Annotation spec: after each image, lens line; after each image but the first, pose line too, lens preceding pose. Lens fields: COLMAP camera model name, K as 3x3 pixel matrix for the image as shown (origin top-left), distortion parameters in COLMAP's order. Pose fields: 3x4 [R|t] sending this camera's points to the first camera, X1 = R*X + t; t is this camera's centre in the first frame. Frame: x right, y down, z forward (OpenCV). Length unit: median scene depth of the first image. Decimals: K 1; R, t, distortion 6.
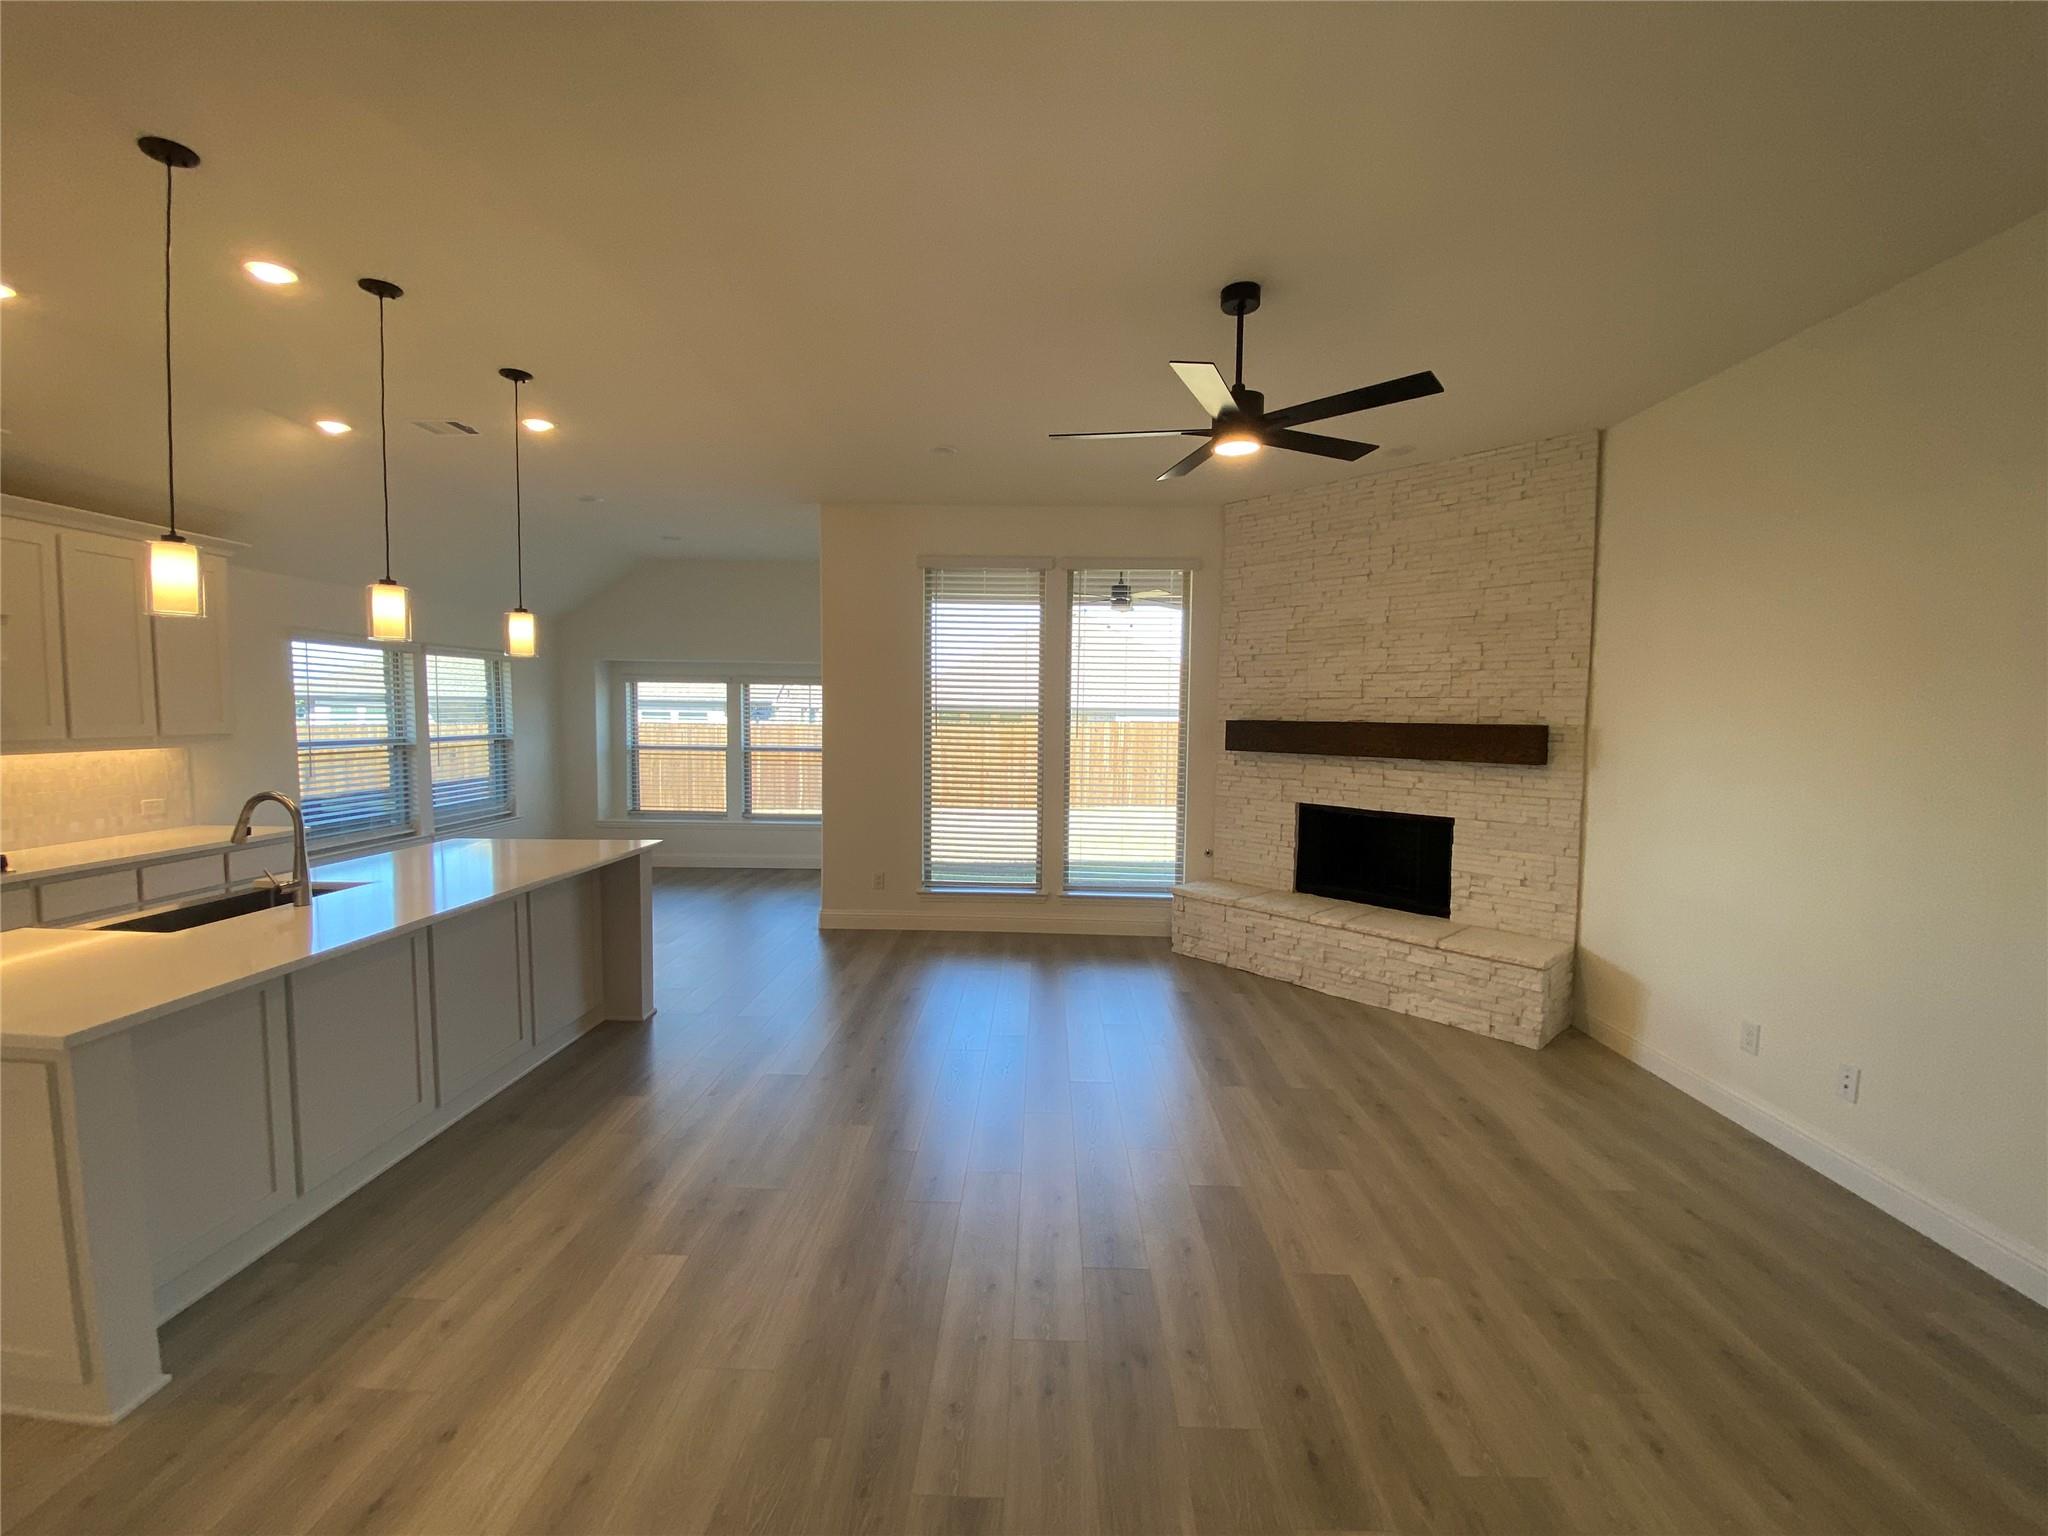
lens RADIAL K [[826.3, 0, 1026.9], [0, 826.3, 763.4], [0, 0, 1]] dist [0.008639, -0.000439]
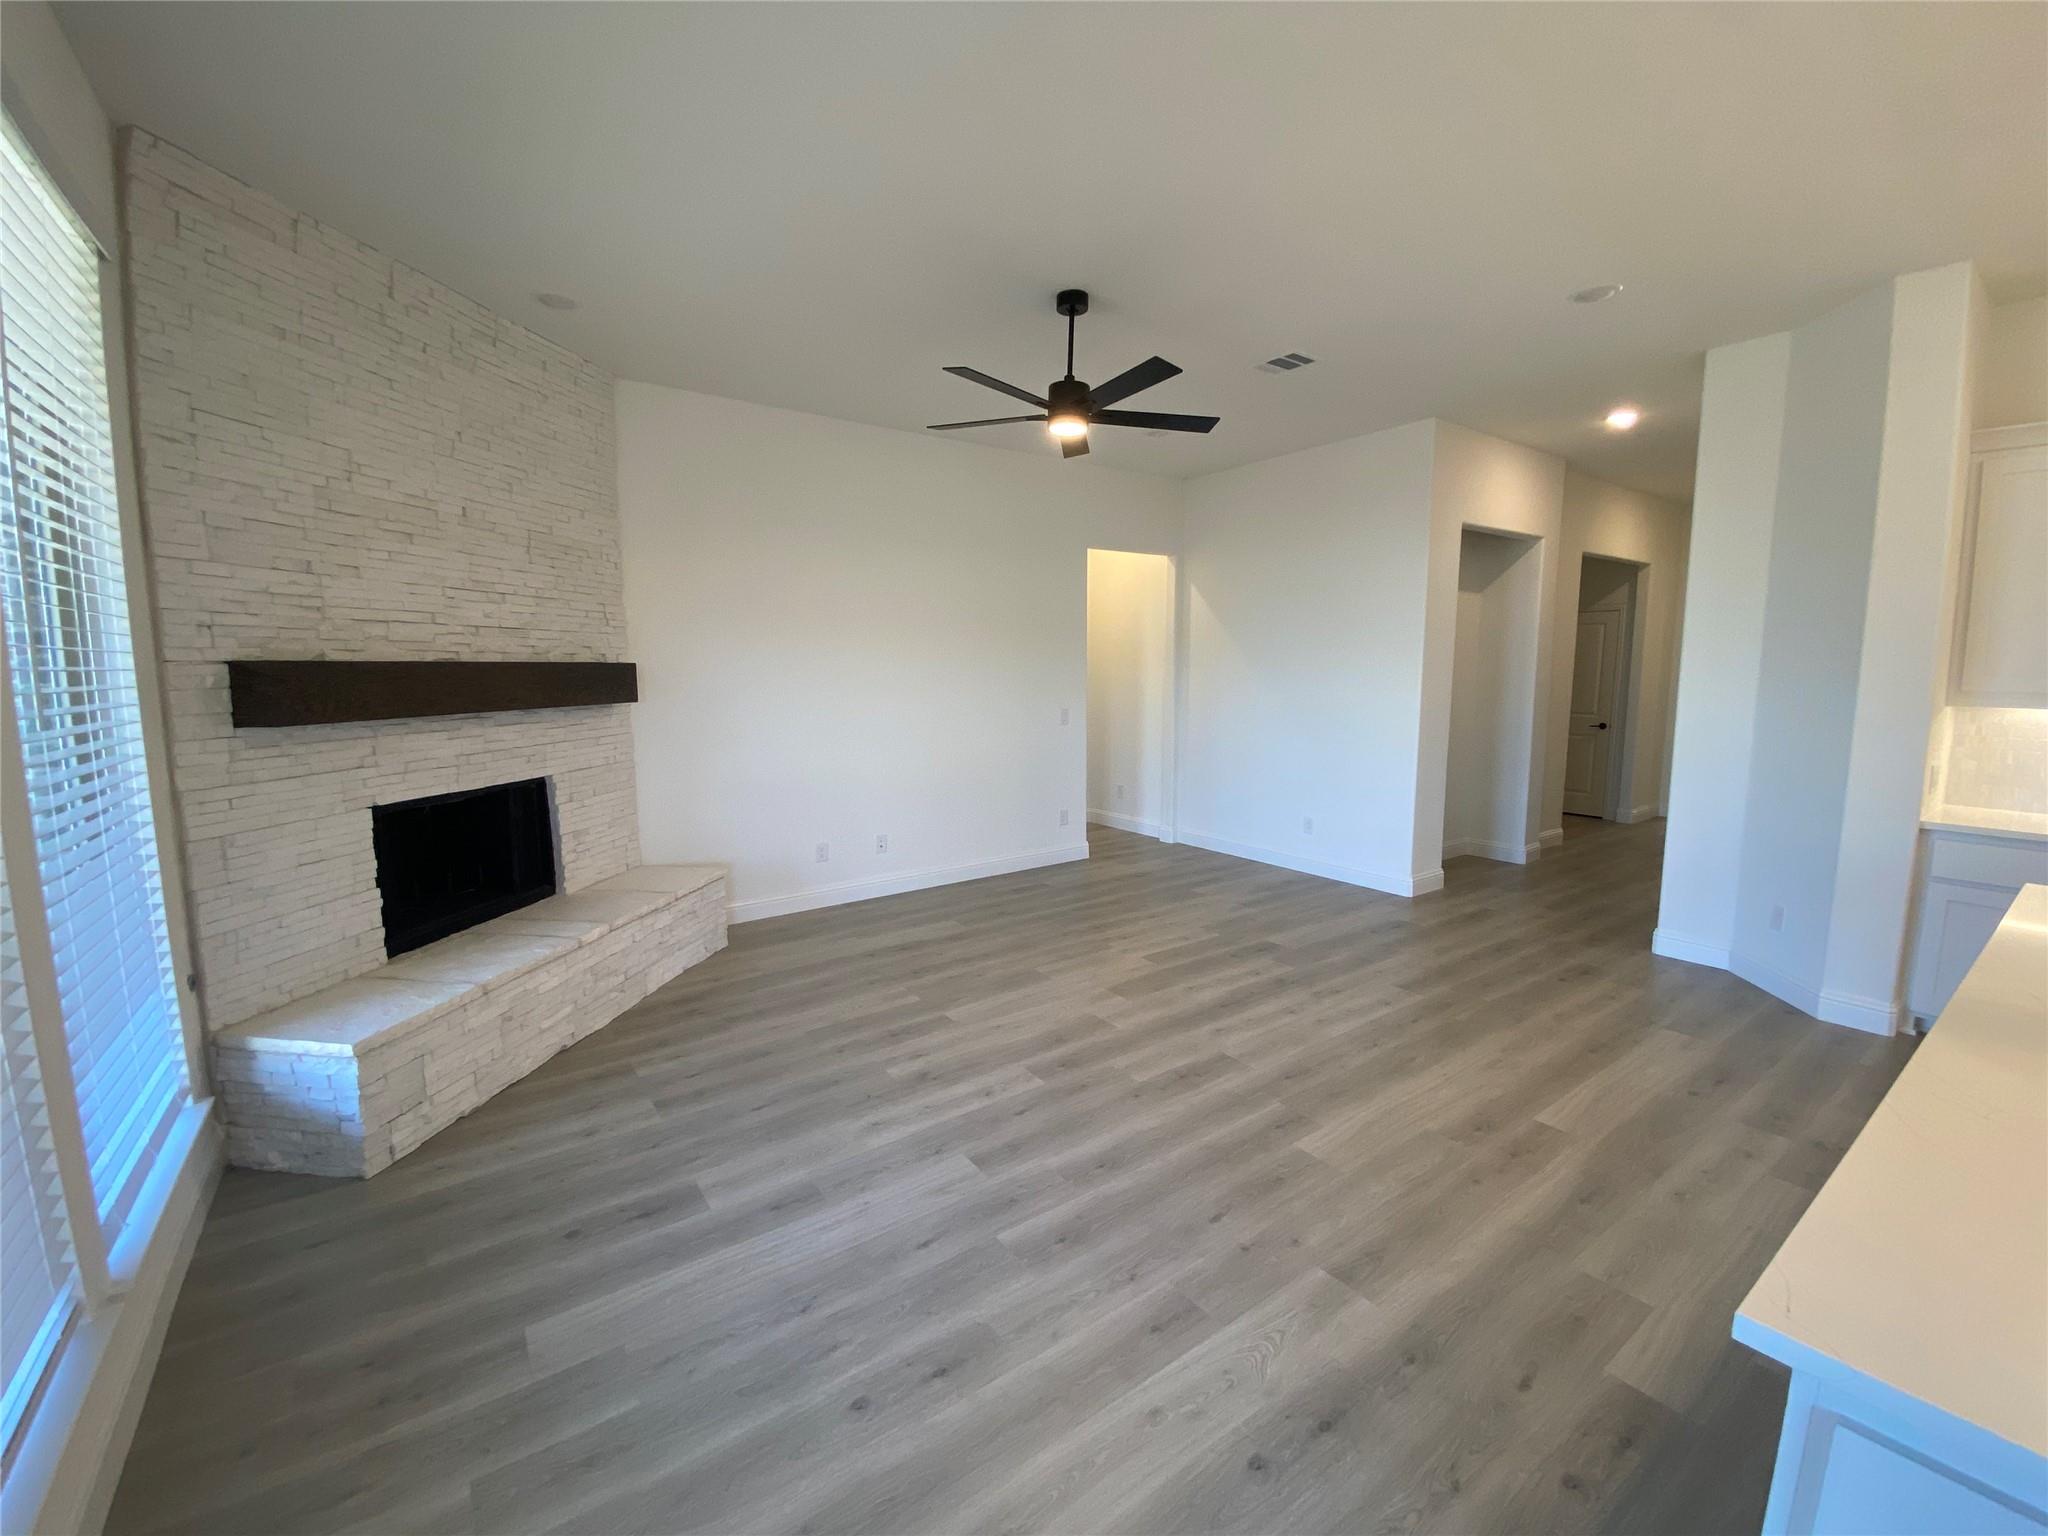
lens RADIAL K [[858.9, 0, 1004.3], [0, 858.9, 741.2], [0, 0, 1]] dist [0.031417, -0.000199]
pose [[-0.597059, -0.084345, 0.797751, -0.558885], [0.042605, 0.989720, 0.136528, -0.082844], [-0.801065, 0.115503, -0.587328, 1.399994]]
